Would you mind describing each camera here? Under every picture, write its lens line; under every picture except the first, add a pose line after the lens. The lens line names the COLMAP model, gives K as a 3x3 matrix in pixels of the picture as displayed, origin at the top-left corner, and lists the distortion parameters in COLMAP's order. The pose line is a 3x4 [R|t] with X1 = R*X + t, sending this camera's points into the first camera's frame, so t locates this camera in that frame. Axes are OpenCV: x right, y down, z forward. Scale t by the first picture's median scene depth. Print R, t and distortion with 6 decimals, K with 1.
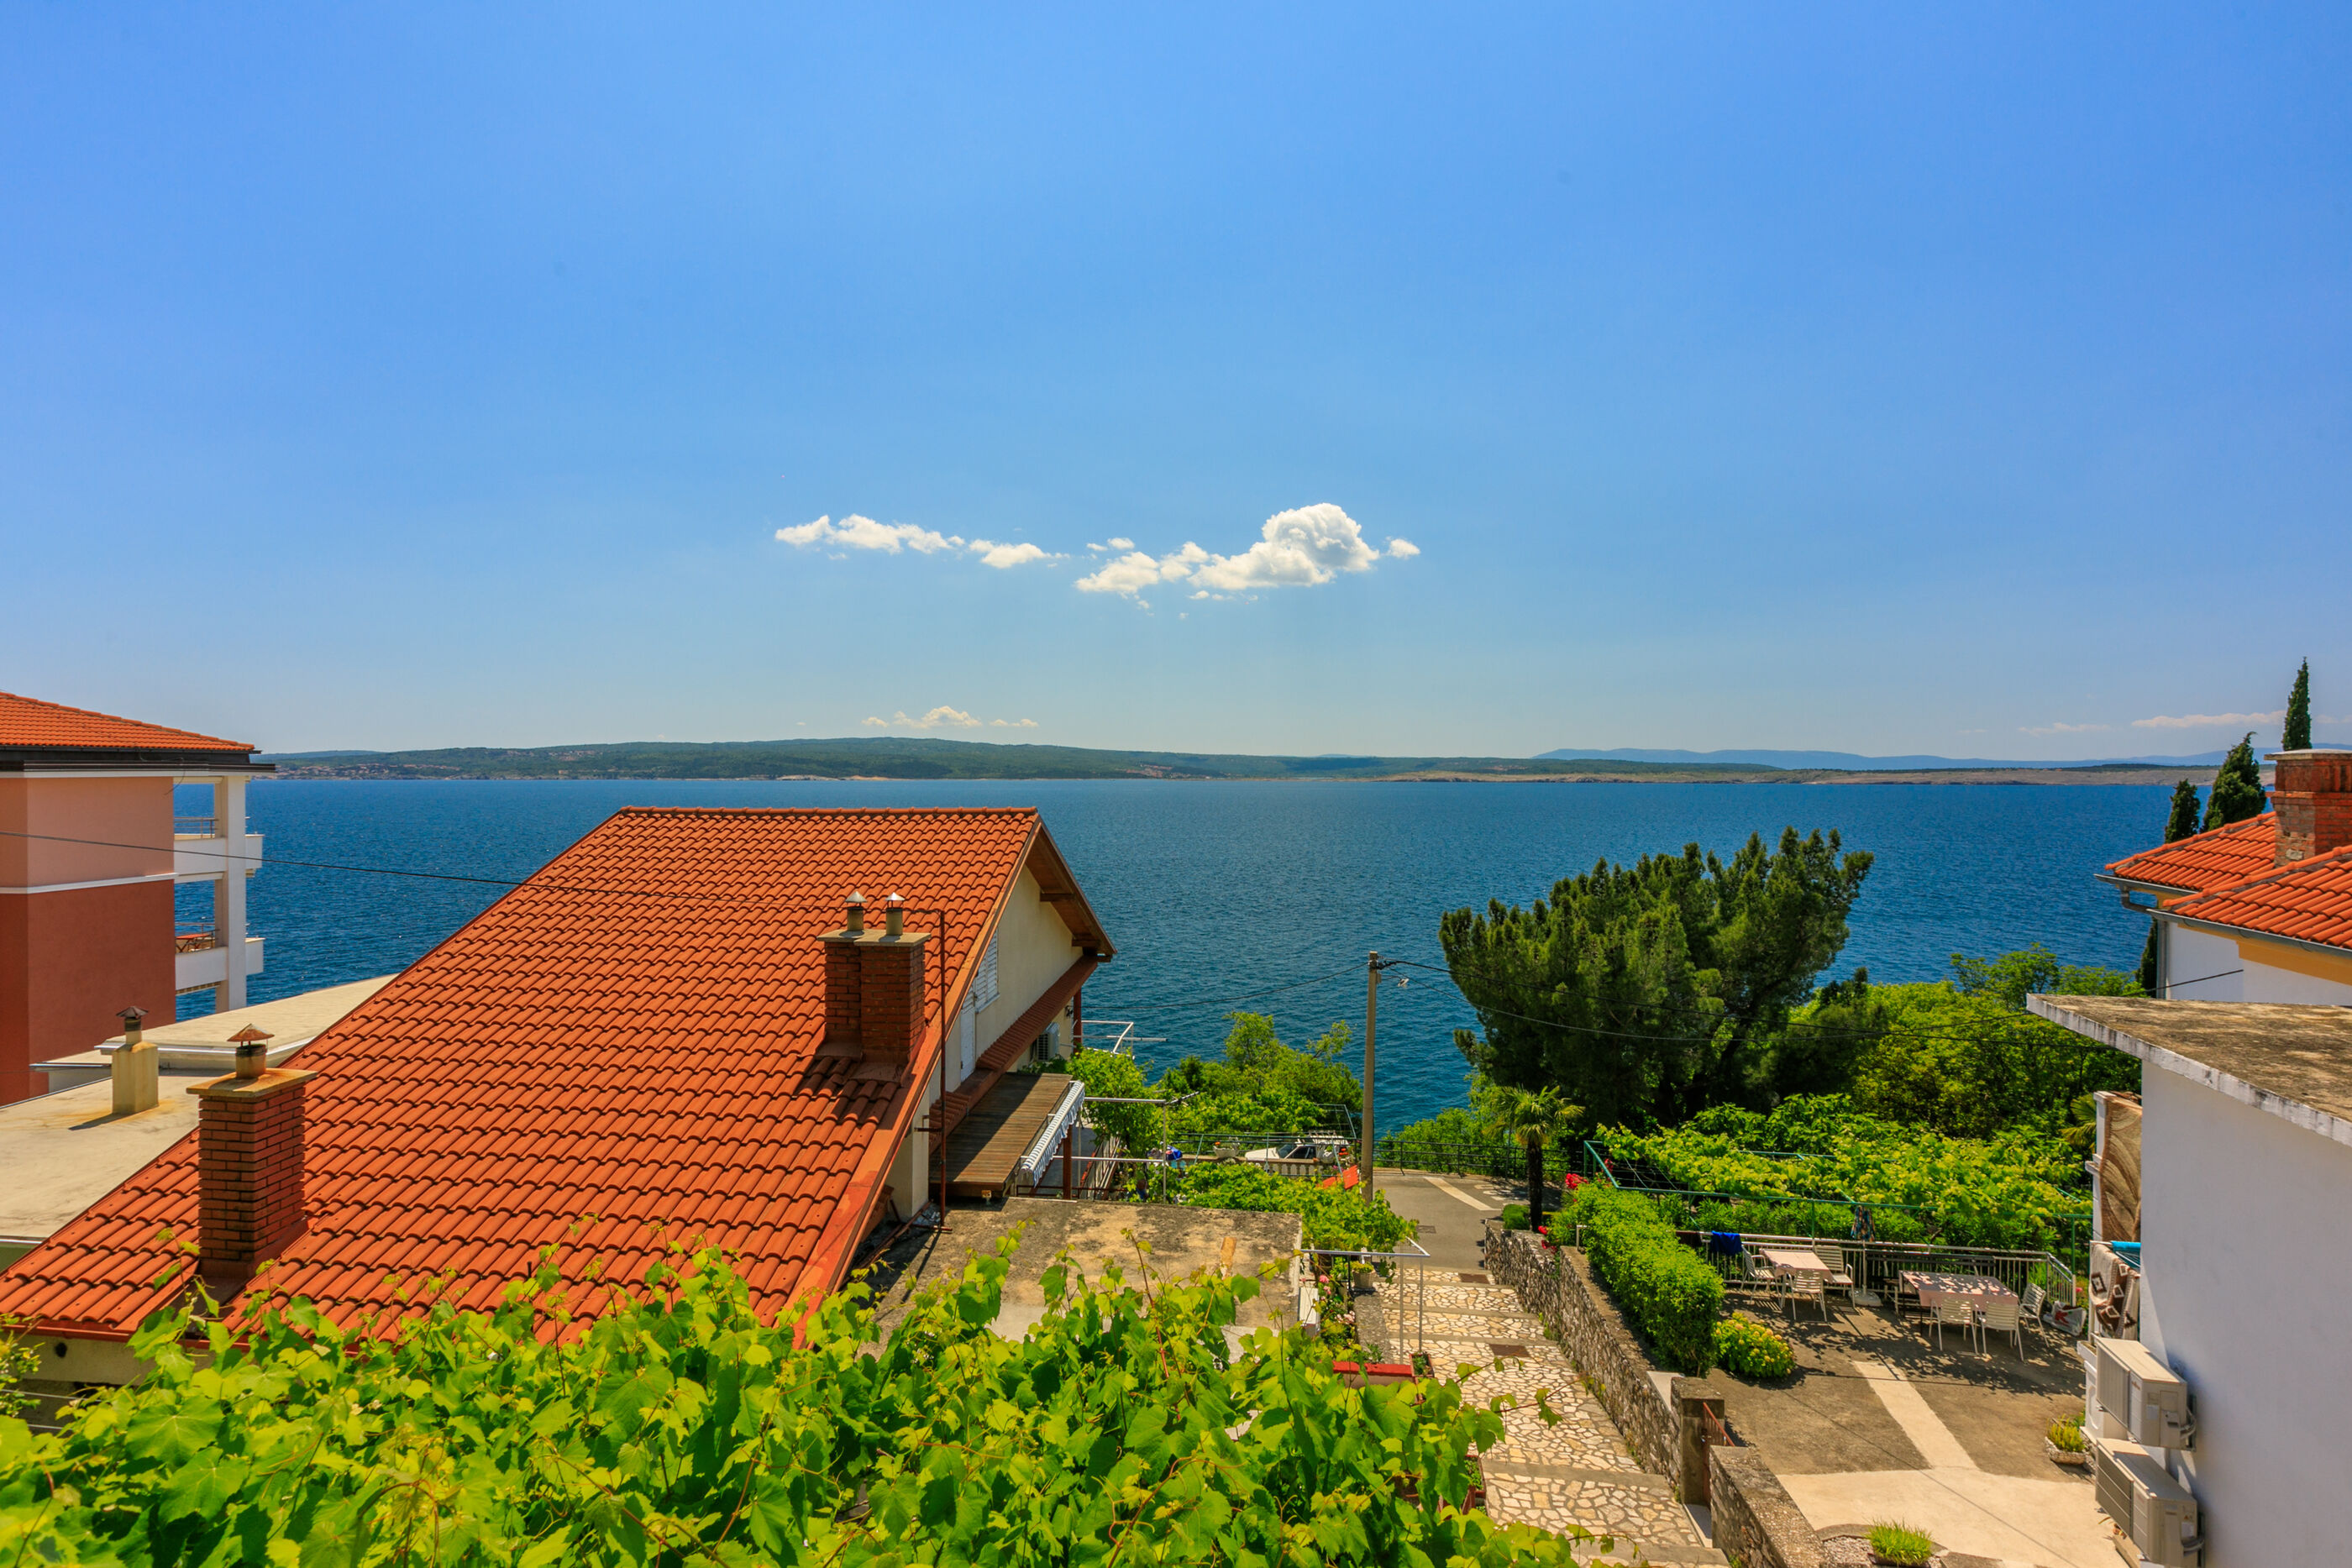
lens RADIAL K [[1177.1, 0, 1168.7], [0, 1177.1, 781.6], [0, 0, 1]] dist [0.001659, -0.000639]
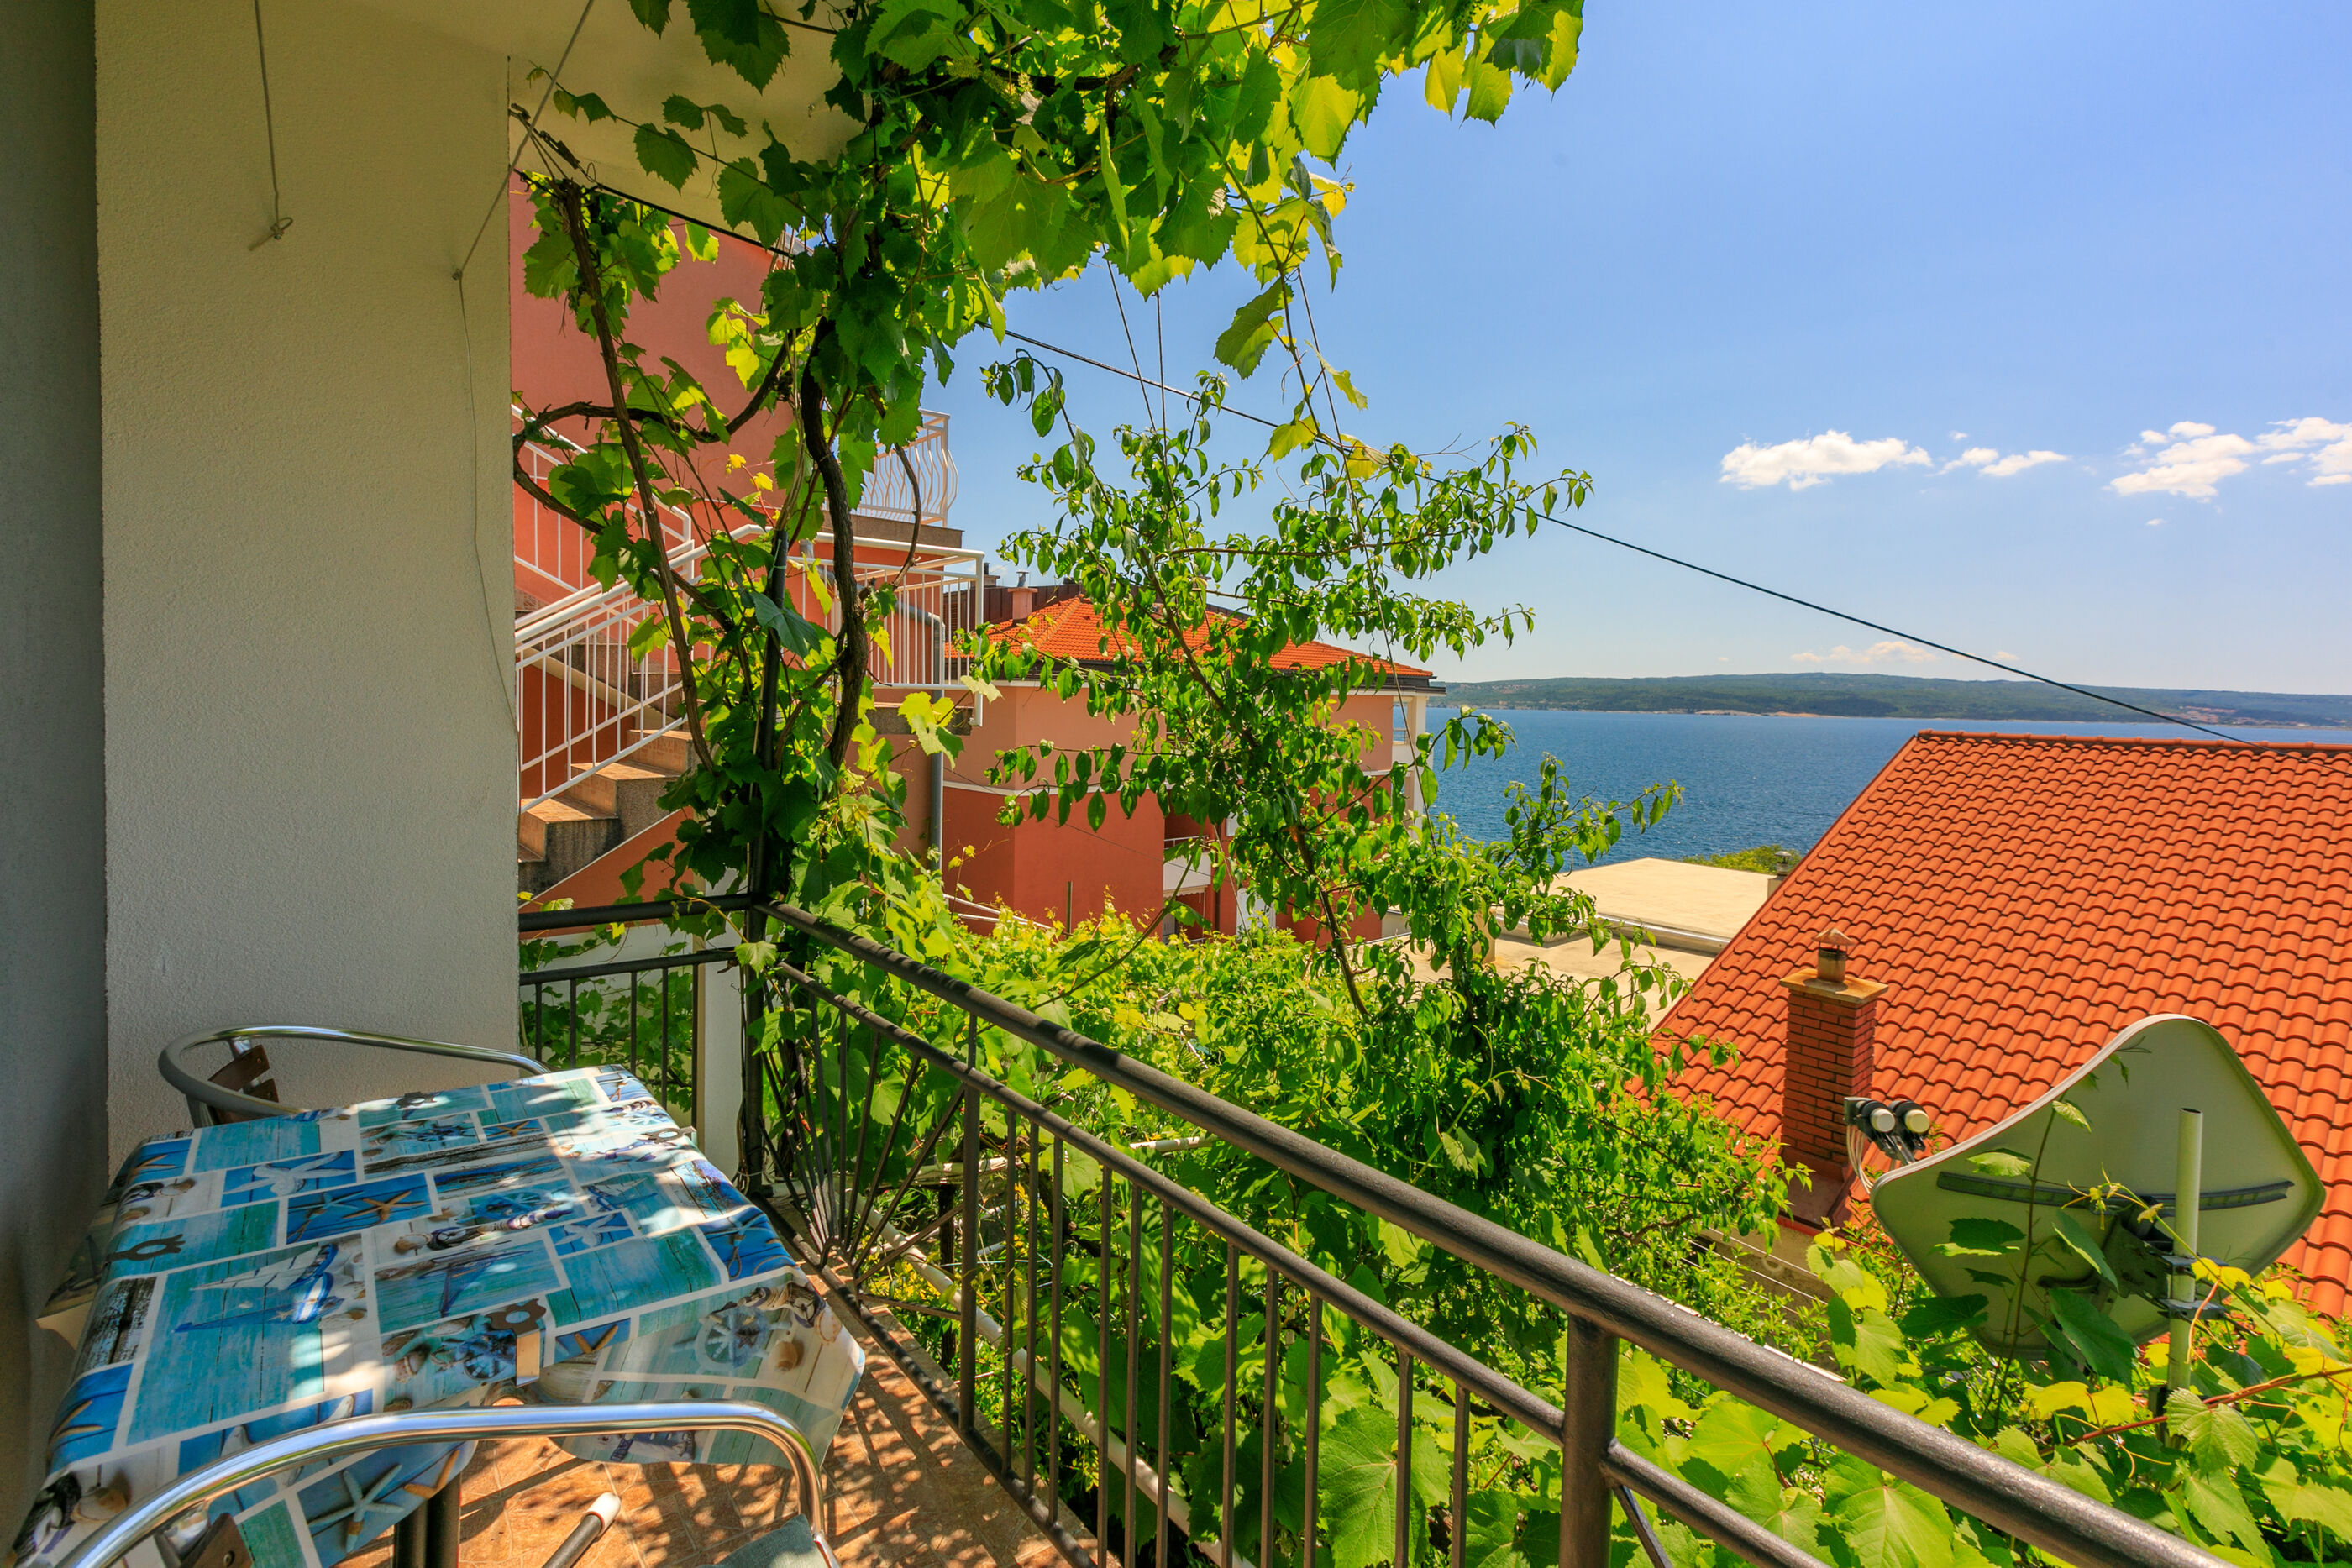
lens RADIAL K [[1077.1, 0, 1186.8], [0, 1077.1, 732.1], [0, 0, 1]] dist [0.003387, -0.002111]
pose [[0.716544, 0.035919, -0.696616, -0.194546], [-0.023726, 0.999350, 0.027124, 0.009719], [0.697138, -0.002907, 0.716931, -0.017240]]
